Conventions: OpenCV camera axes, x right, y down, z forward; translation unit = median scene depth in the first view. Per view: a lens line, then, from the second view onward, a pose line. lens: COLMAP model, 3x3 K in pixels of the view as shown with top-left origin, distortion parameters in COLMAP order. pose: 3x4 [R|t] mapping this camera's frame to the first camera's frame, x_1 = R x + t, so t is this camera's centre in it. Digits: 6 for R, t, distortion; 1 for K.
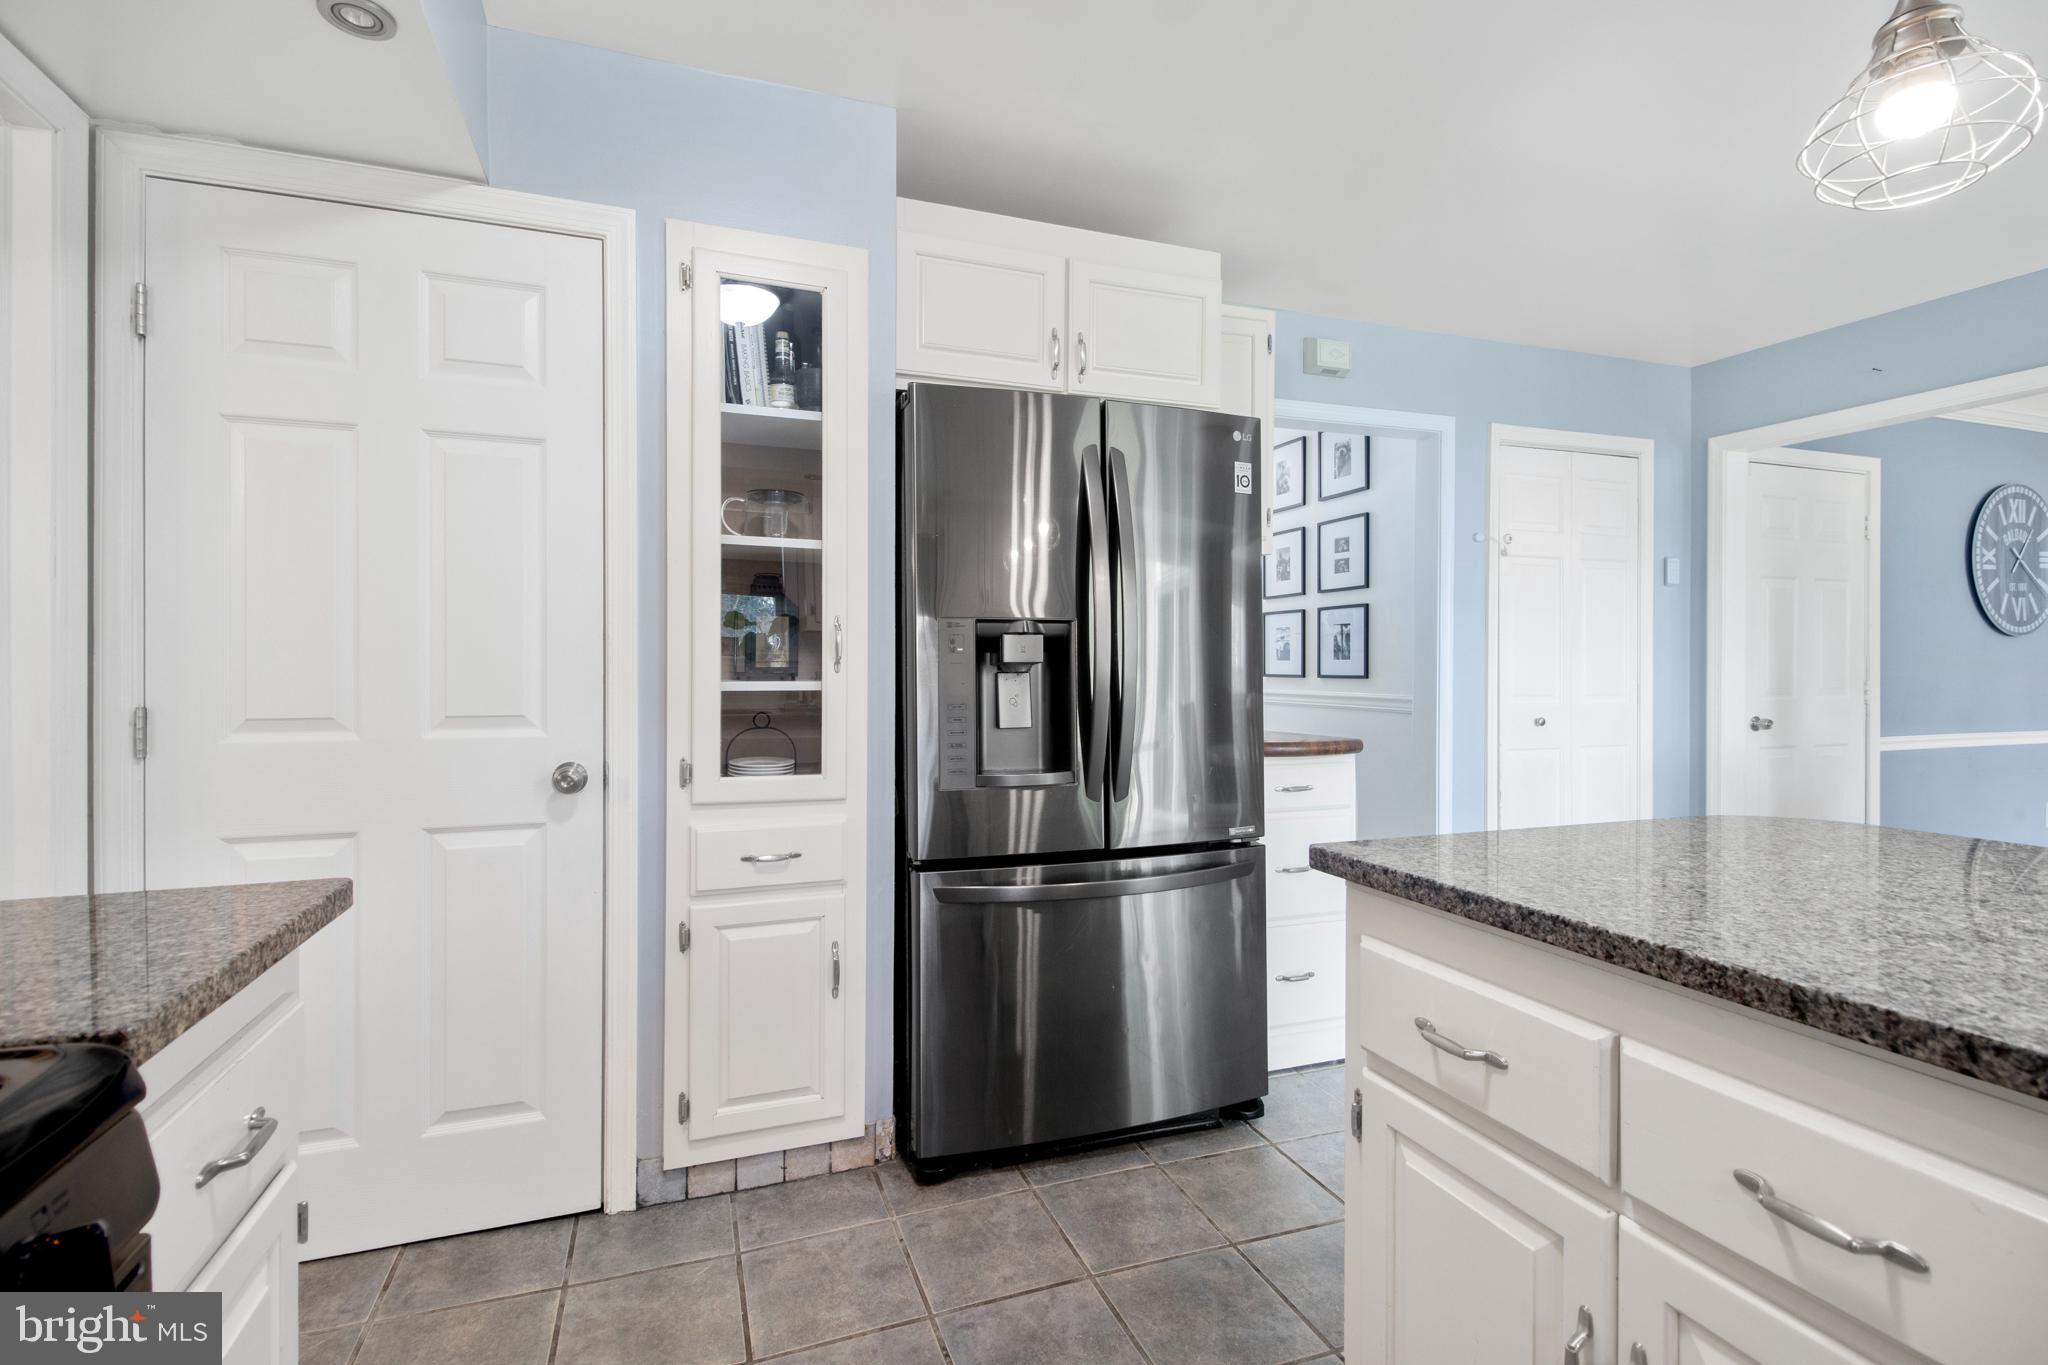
lens RADIAL K [[950.0, 0, 1018.8], [0, 950.0, 674.3], [0, 0, 1]] dist [0.009957, -0.002507]
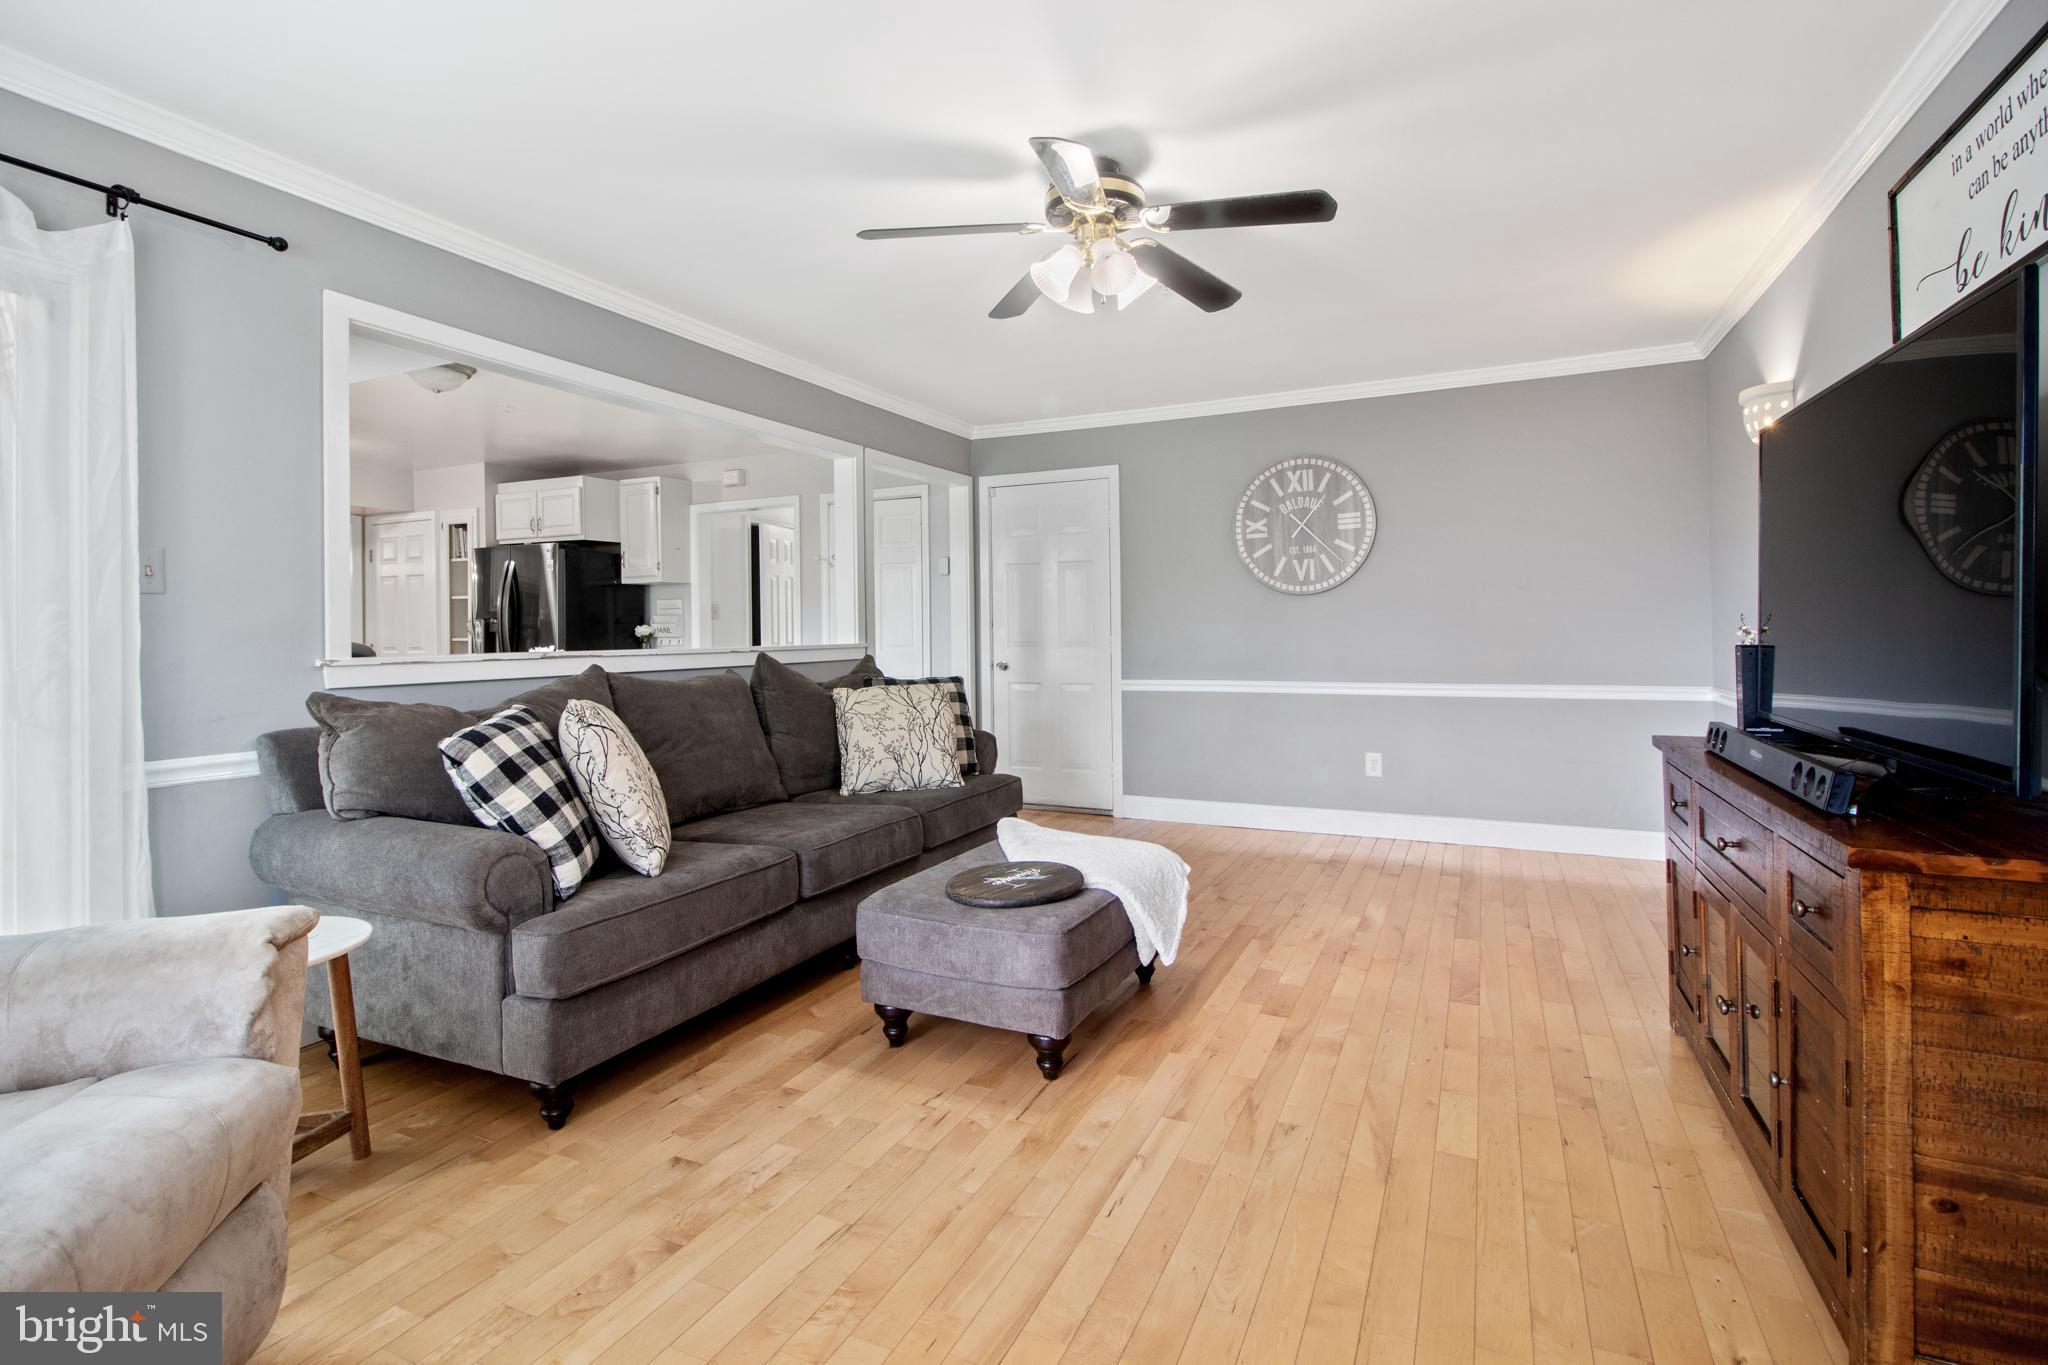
lens RADIAL K [[950.0, 0, 1049.2], [0, 950.0, 631.8], [0, 0, 1]] dist [0.009957, -0.002507]
pose [[0.708711, -0.008265, -0.705450, 1.632820], [0.003512, 0.999960, -0.008187, 0.010546], [0.705490, 0.003324, 0.708712, 0.023825]]
